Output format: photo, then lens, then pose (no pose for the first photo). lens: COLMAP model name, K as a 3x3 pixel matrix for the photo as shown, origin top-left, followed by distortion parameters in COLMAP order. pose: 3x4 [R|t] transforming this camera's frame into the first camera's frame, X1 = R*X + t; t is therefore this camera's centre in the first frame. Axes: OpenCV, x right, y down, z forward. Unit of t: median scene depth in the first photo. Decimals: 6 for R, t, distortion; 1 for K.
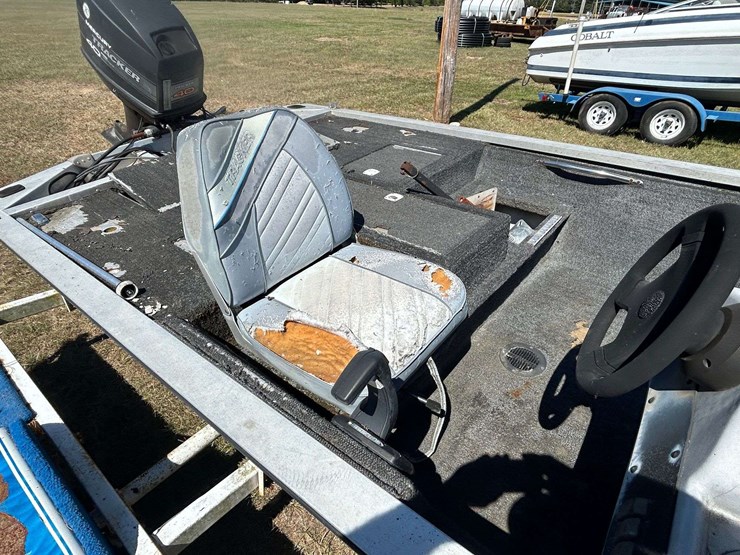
lens RADIAL K [[416.9, 0, 368.8], [0, 416.9, 271.9], [0, 0, 1]] dist [-0.001891, 0.002145]
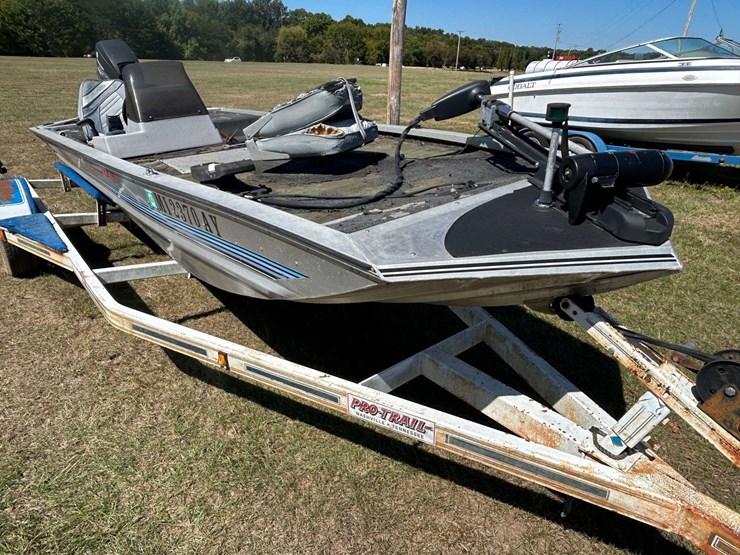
lens RADIAL K [[473.0, 0, 370.8], [0, 473.0, 267.1], [0, 0, 1]] dist [-0.007431, 0.002958]
pose [[0.979675, 0.087245, -0.180622, 0.404892], [-0.116871, 0.980094, -0.160488, 0.223271], [0.163025, 0.178336, 0.970371, -0.312863]]
